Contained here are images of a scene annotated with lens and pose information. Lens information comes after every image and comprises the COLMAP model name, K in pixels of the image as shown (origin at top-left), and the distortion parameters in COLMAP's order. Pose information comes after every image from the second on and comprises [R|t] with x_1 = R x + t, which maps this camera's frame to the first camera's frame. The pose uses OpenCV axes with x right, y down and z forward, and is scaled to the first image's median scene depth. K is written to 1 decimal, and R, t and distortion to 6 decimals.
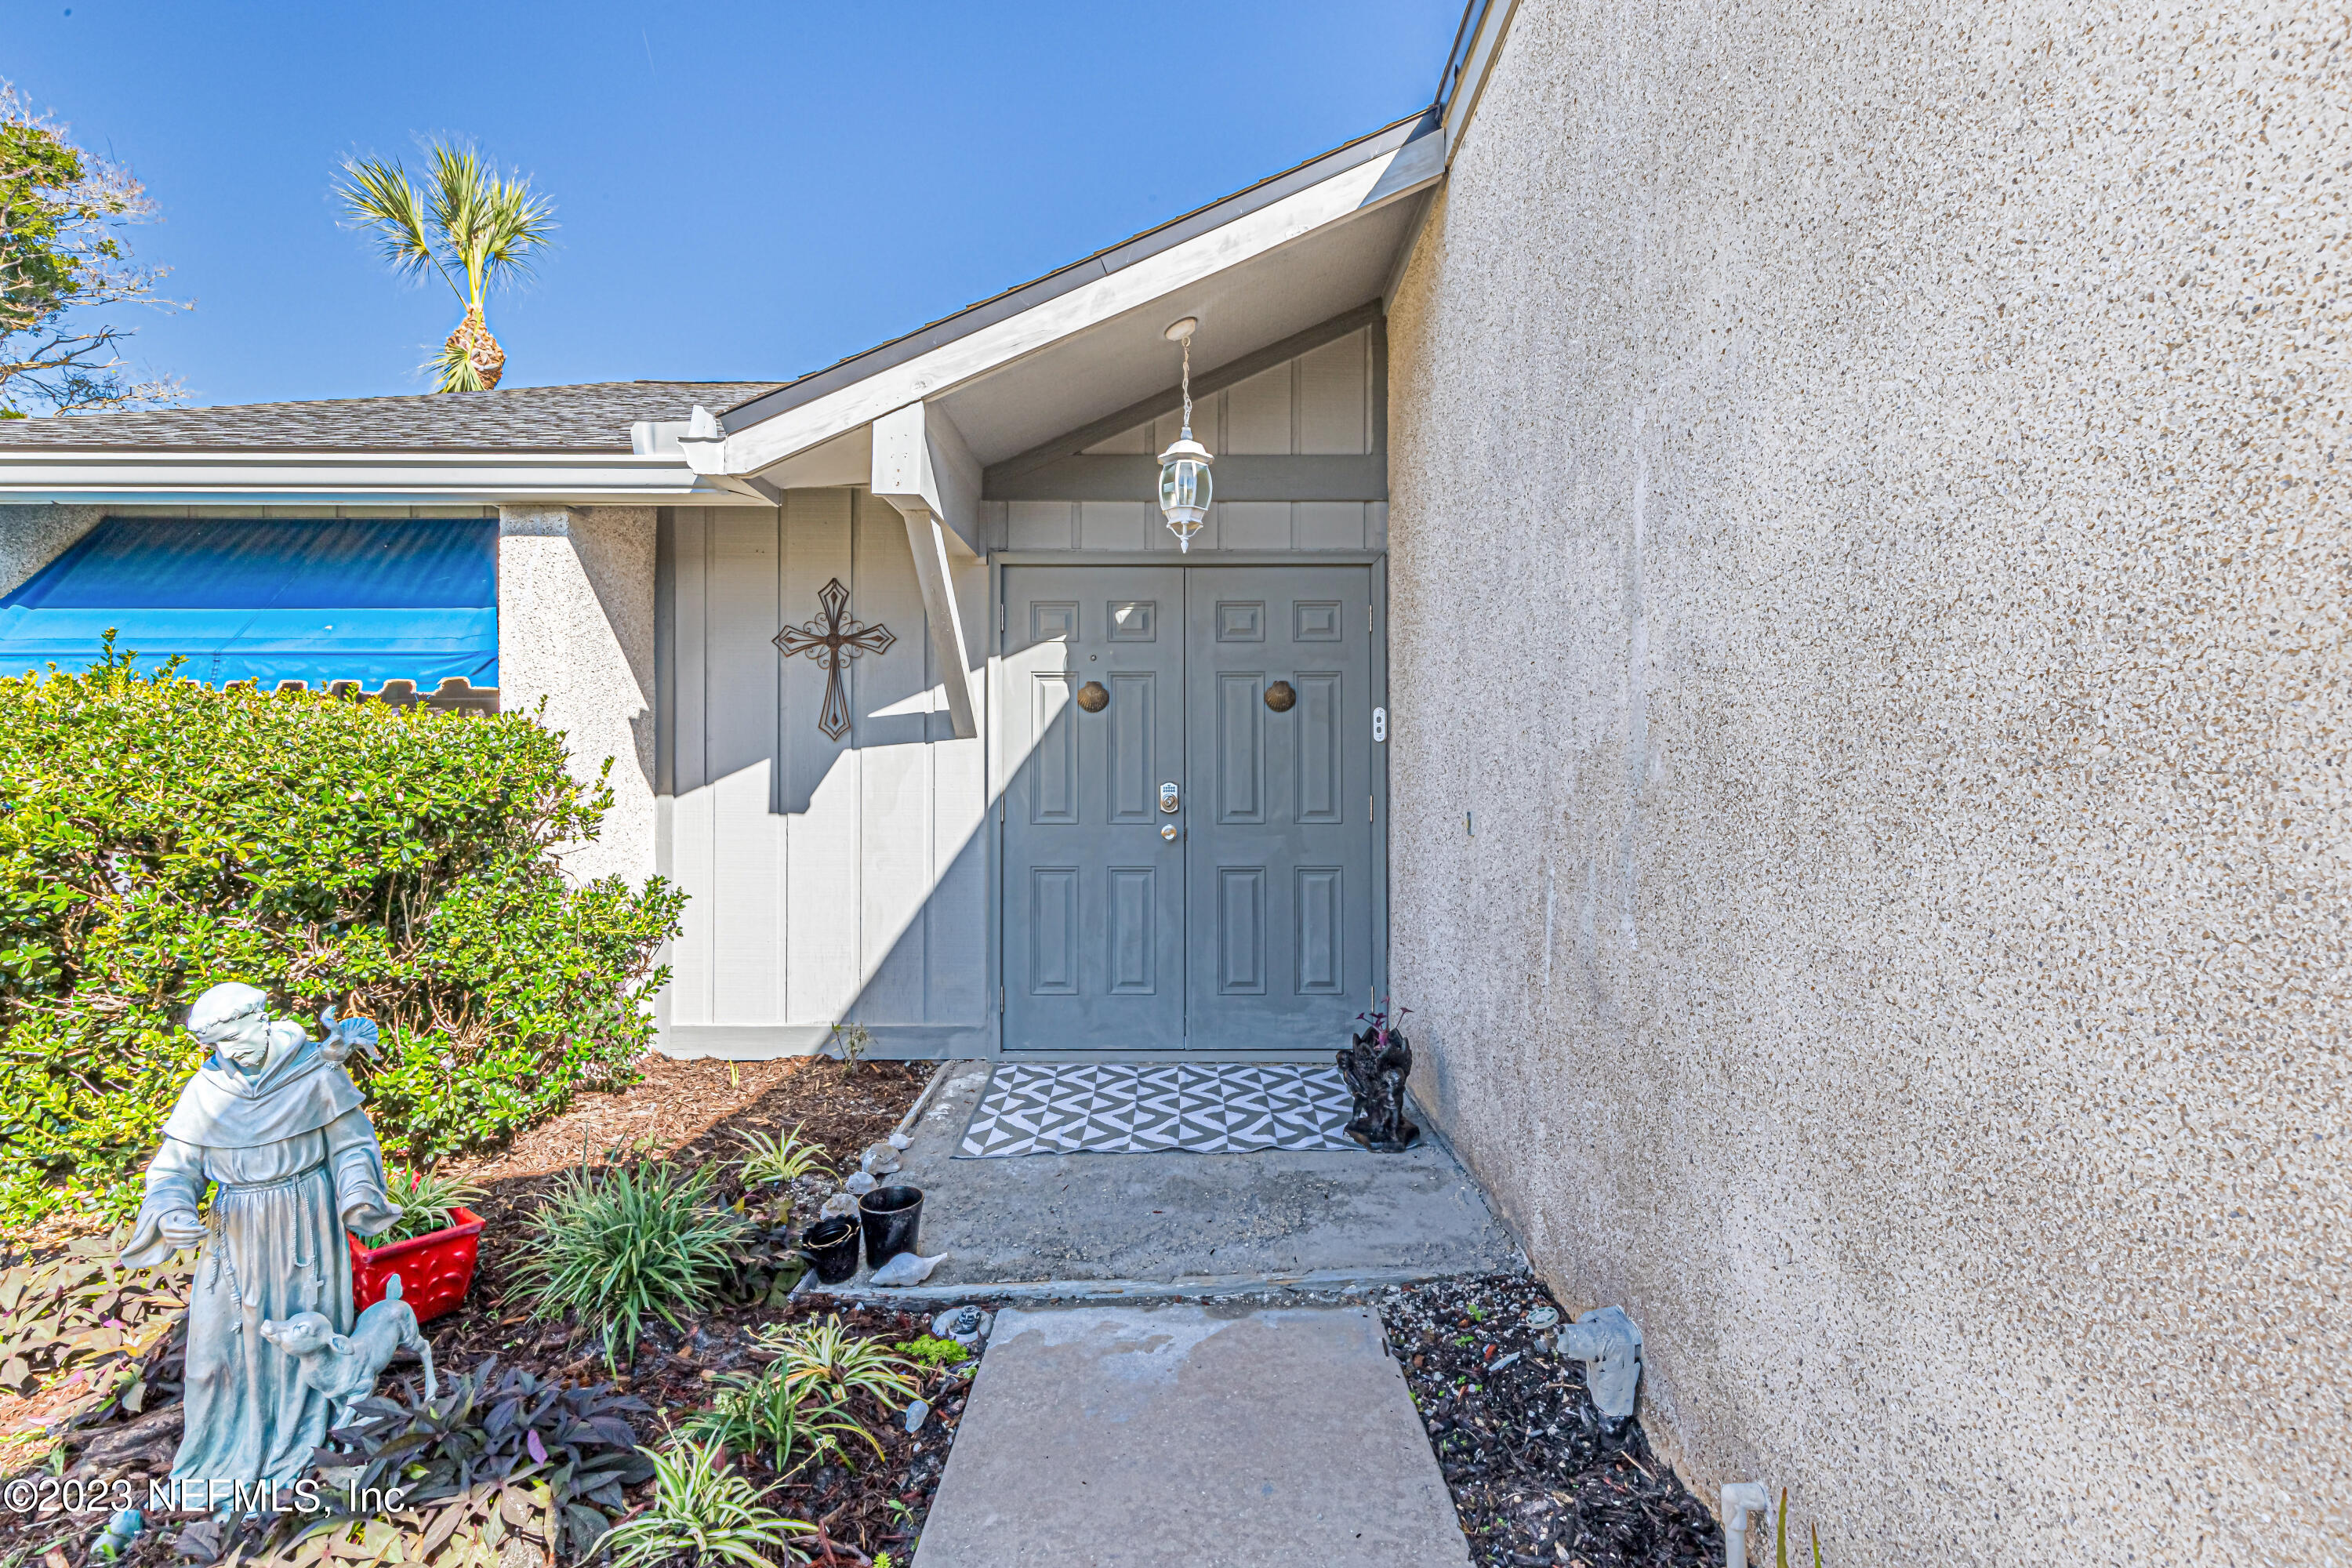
lens RADIAL K [[1071.1, 0, 1167.6], [0, 1071.1, 779.4], [0, 0, 1]] dist [0.007383, -0.000216]
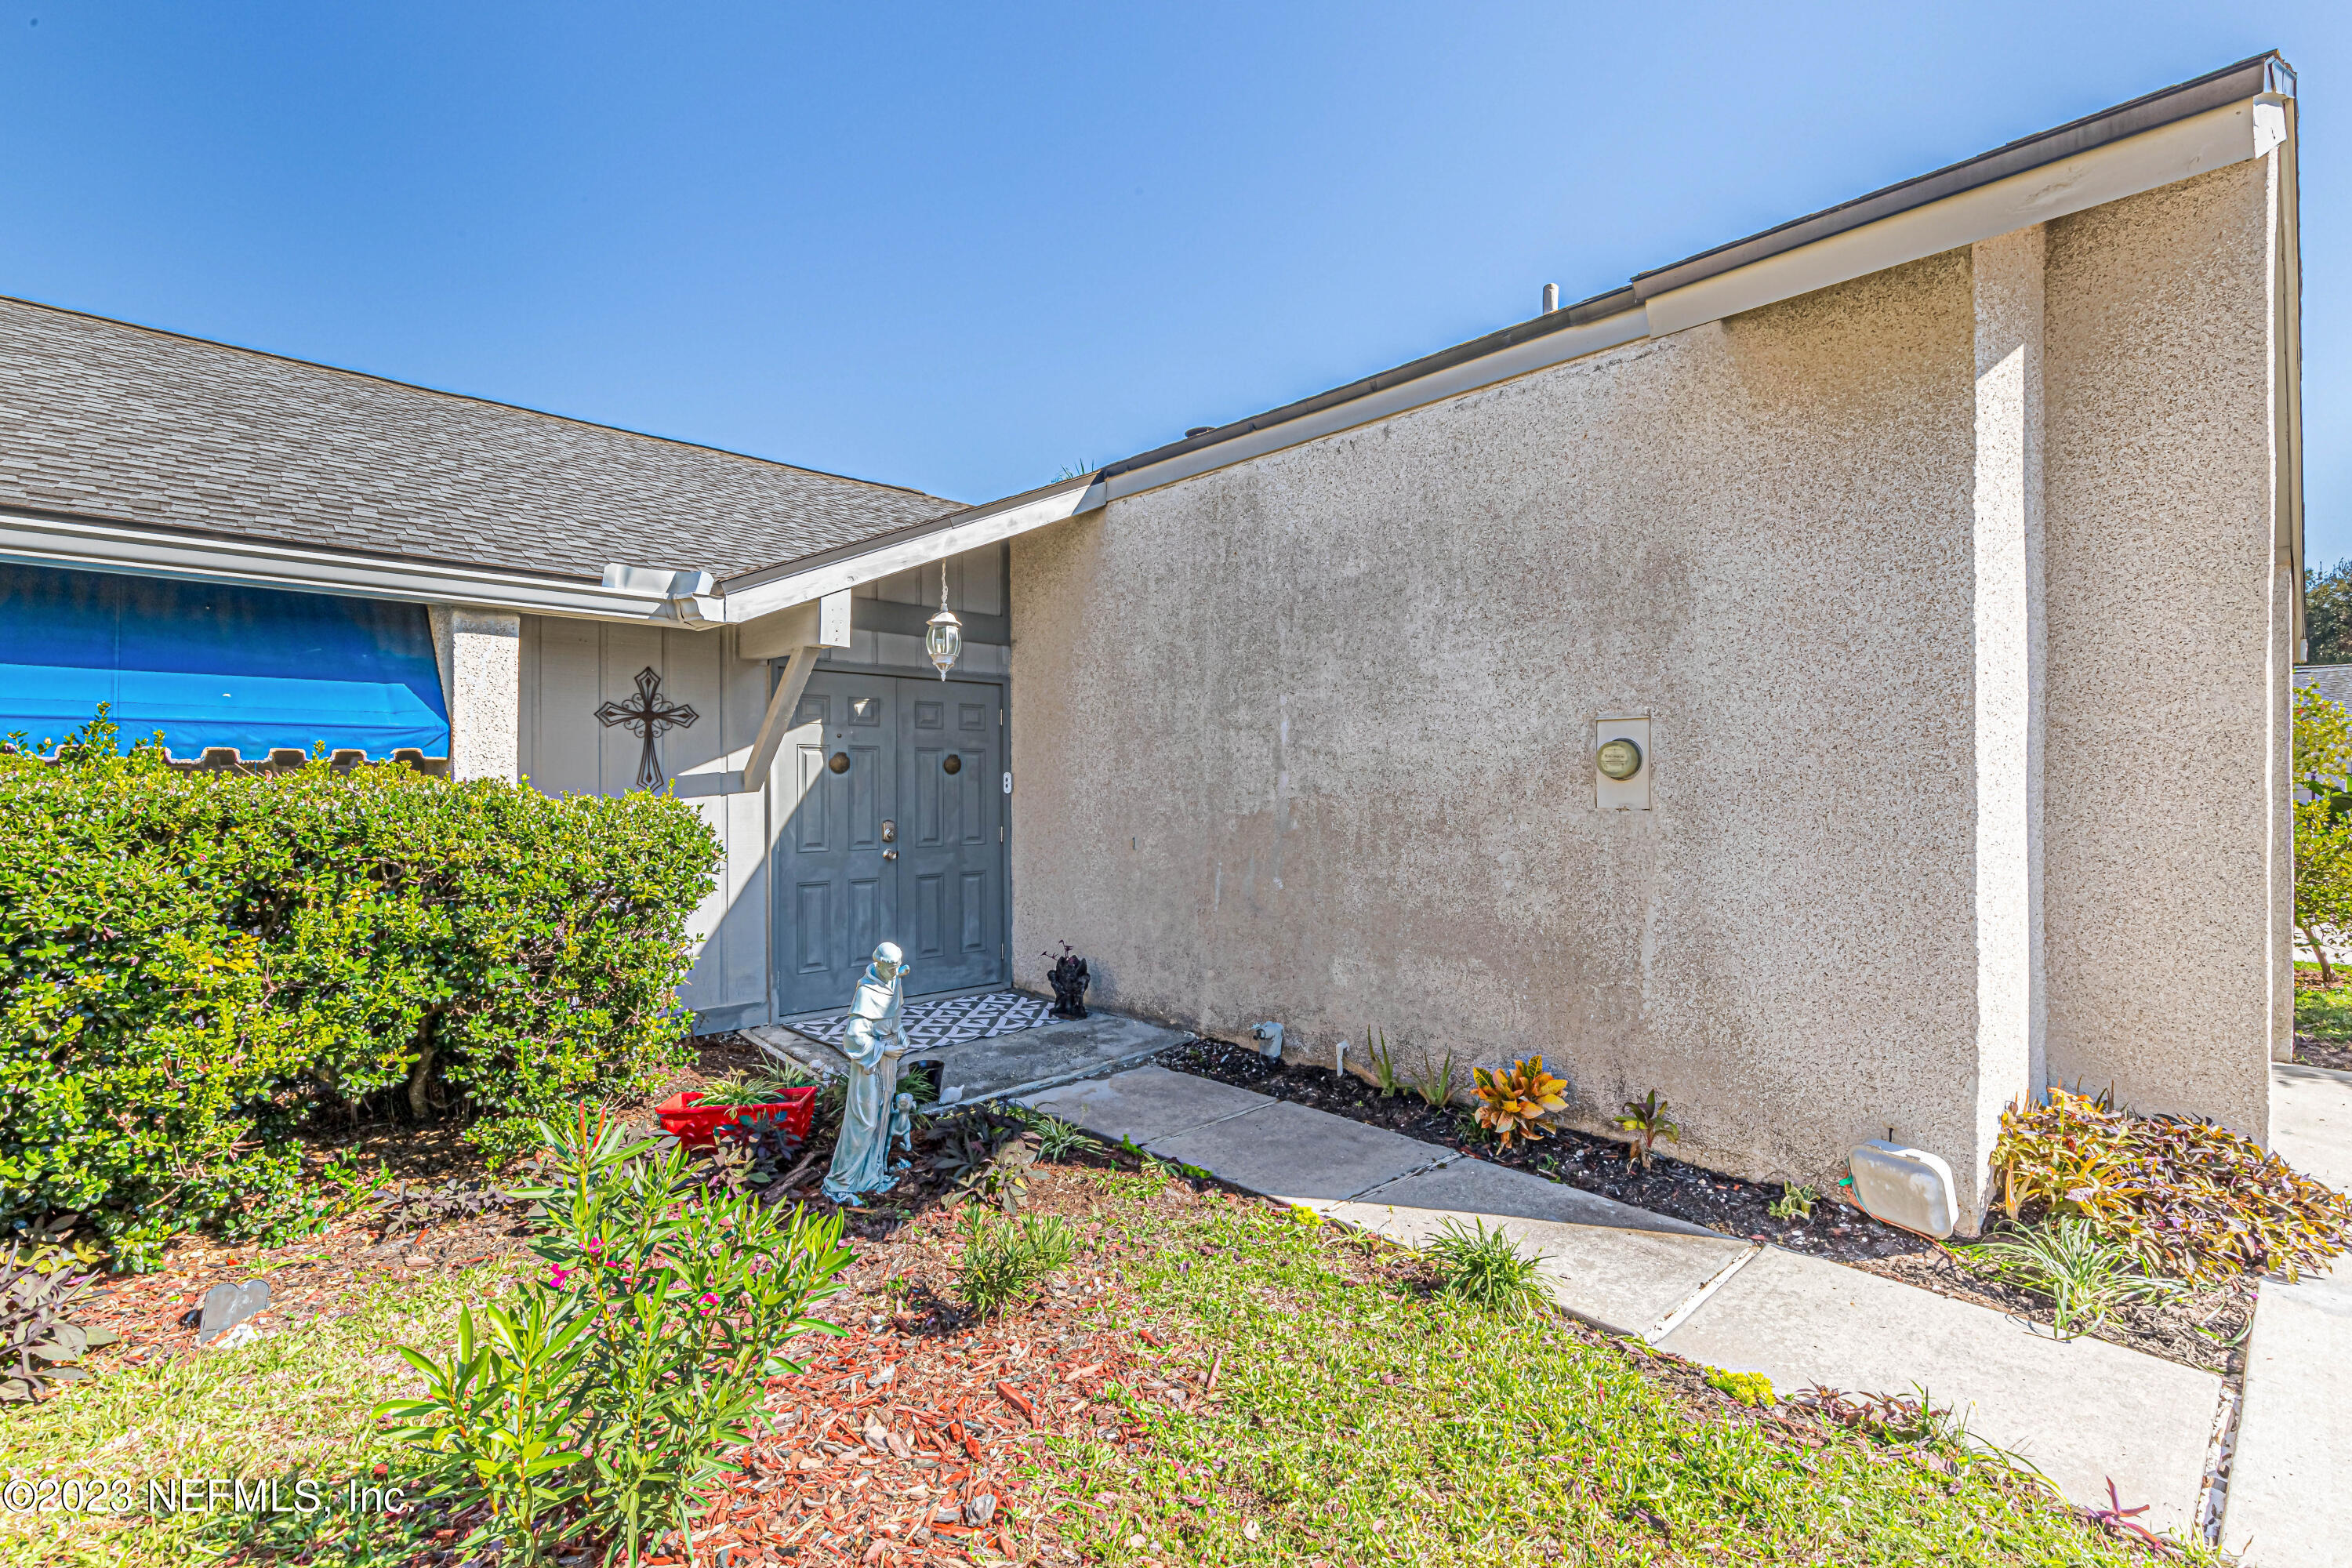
lens RADIAL K [[1071.1, 0, 1181.1], [0, 1071.1, 785.5], [0, 0, 1]] dist [0.007383, -0.000216]
pose [[0.719004, 0.000177, 0.695006, -0.783886], [-0.002588, 0.999994, 0.002423, -0.053879], [-0.695001, -0.003541, 0.719000, -0.382315]]
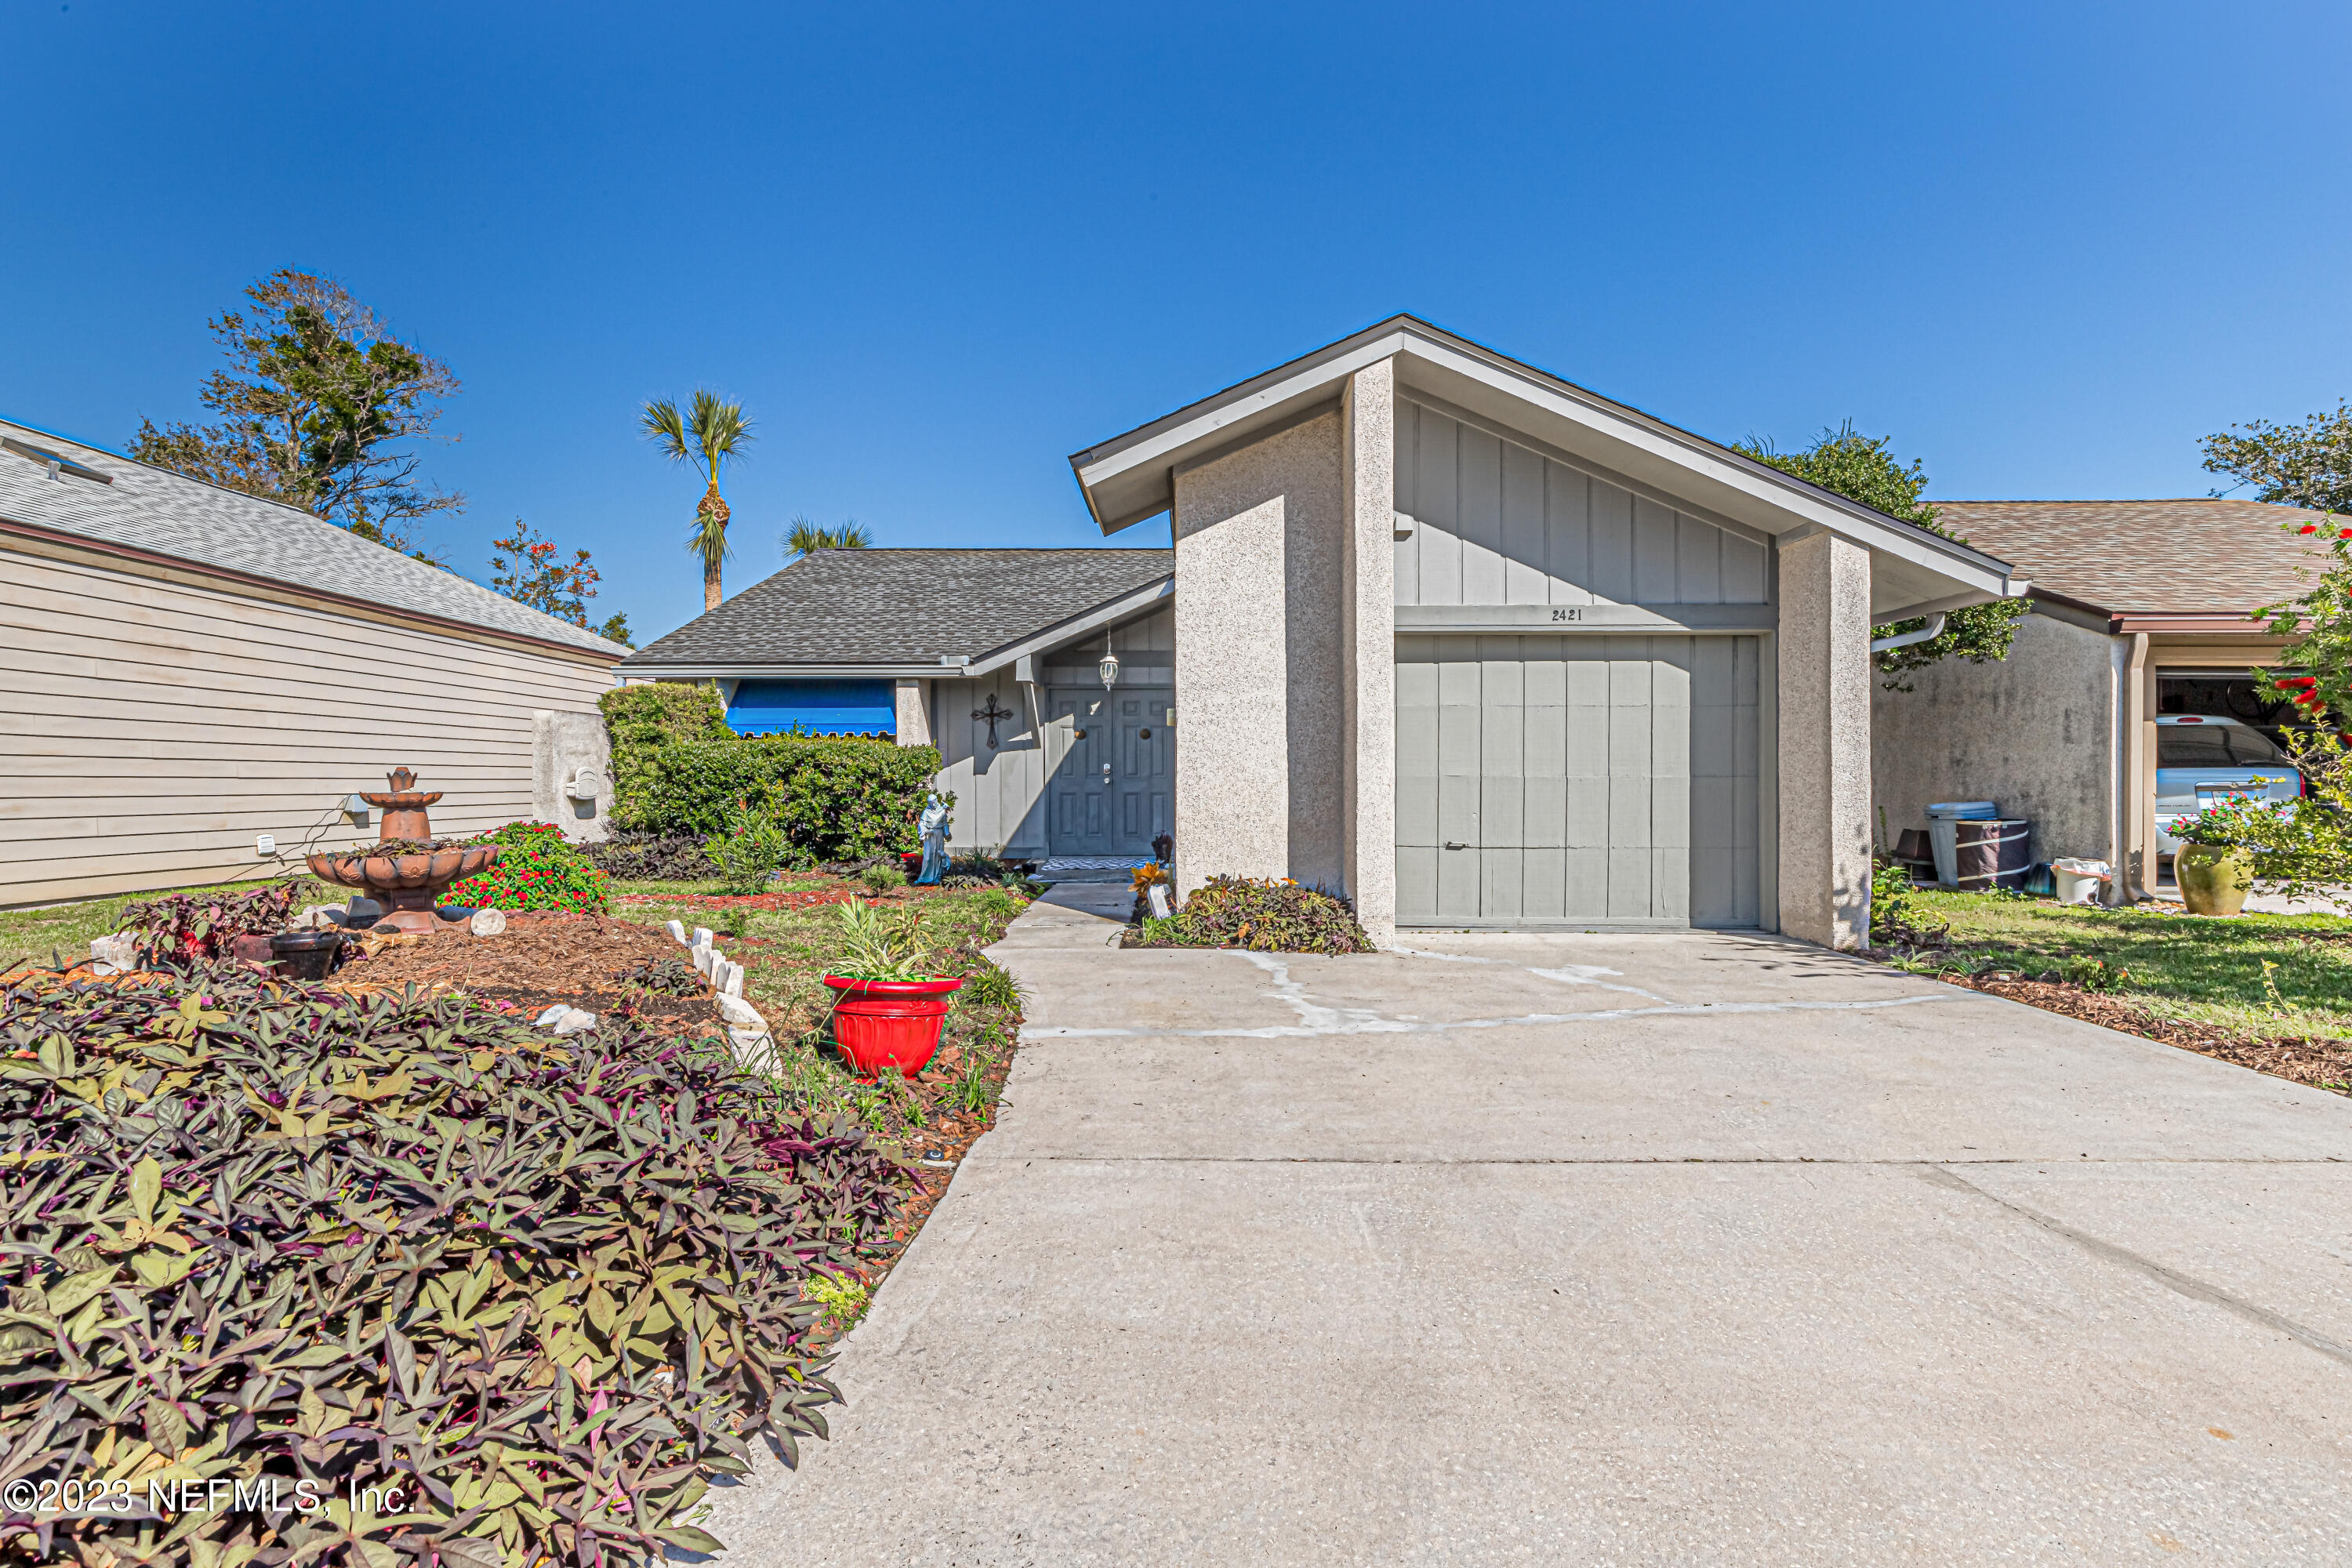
lens RADIAL K [[1071.1, 0, 1169.4], [0, 1071.1, 788.8], [0, 0, 1]] dist [0.007383, -0.000216]
pose [[0.999993, -0.003645, -0.000277, 0.179624], [0.003649, 0.999877, 0.015283, 0.028597], [0.000221, -0.015284, 0.999883, -2.012012]]
